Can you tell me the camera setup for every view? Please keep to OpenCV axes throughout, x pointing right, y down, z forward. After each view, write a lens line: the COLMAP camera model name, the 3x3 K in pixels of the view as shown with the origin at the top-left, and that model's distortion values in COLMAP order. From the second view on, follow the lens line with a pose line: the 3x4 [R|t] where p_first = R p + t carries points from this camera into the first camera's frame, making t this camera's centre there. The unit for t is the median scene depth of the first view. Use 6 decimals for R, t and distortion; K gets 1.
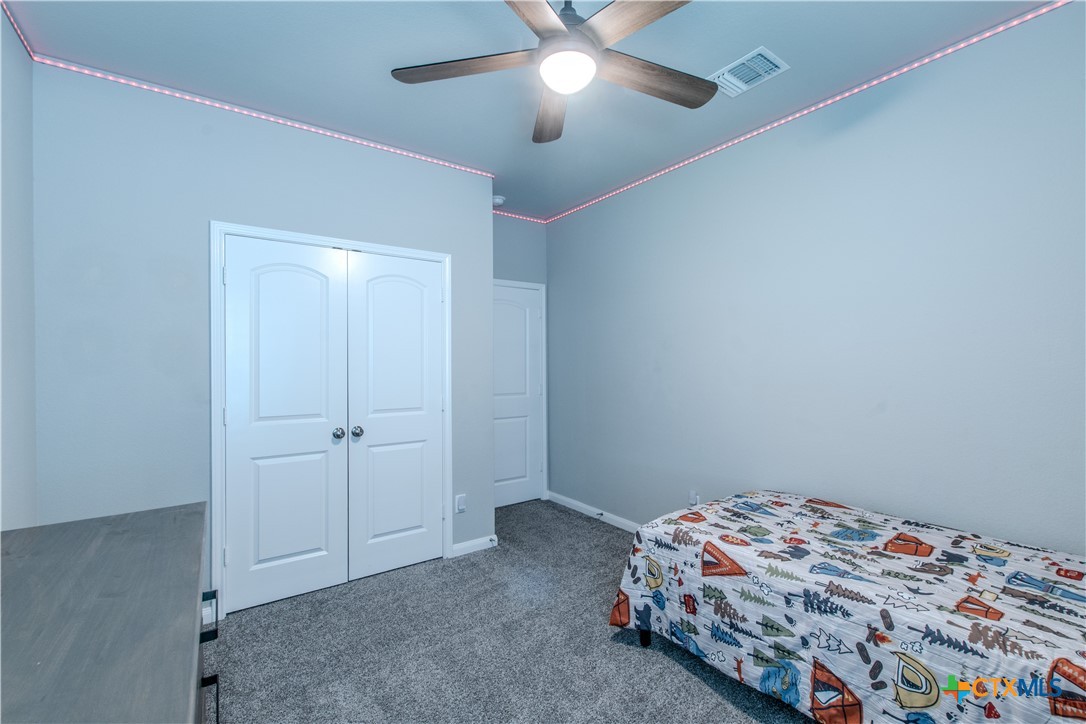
lens RADIAL K [[467.8, 0, 543.0], [0, 467.8, 362.0], [0, 0, 1]] dist [0.000268, -0.000023]
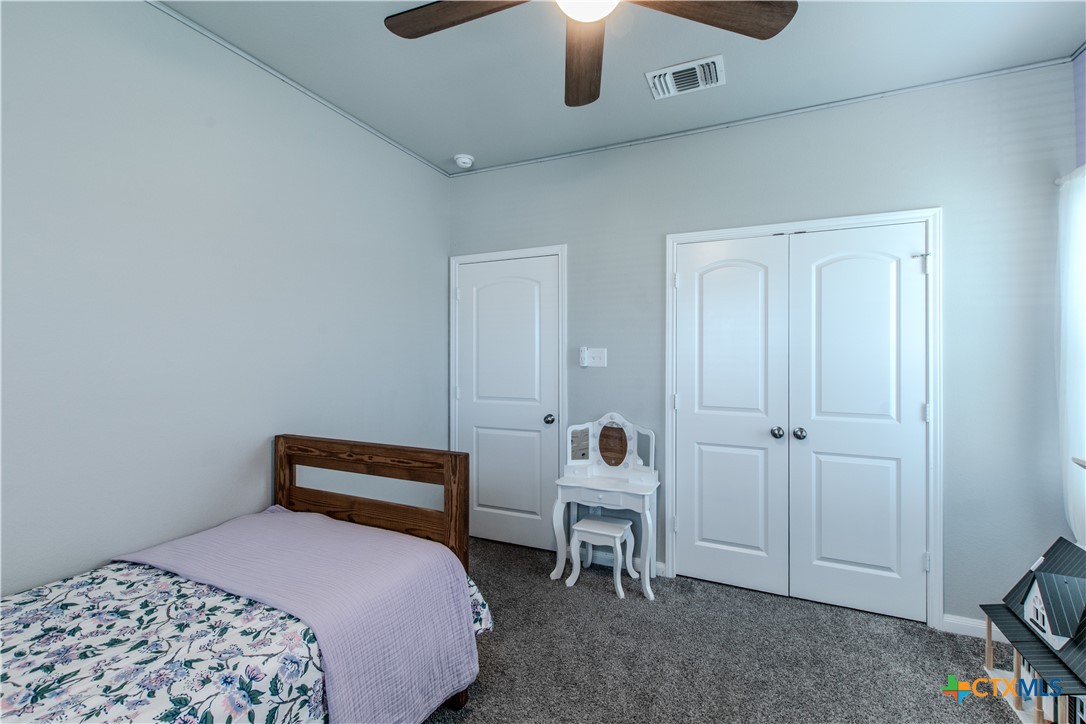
lens RADIAL K [[476.8, 0, 541.2], [0, 476.8, 354.8], [0, 0, 1]] dist [0.001198, 0.000066]
pose [[0.475105, 0.003651, -0.879922, 0.172820], [-0.005241, 0.999985, 0.001319, -0.000178], [0.879914, 0.003985, 0.475117, 0.130572]]
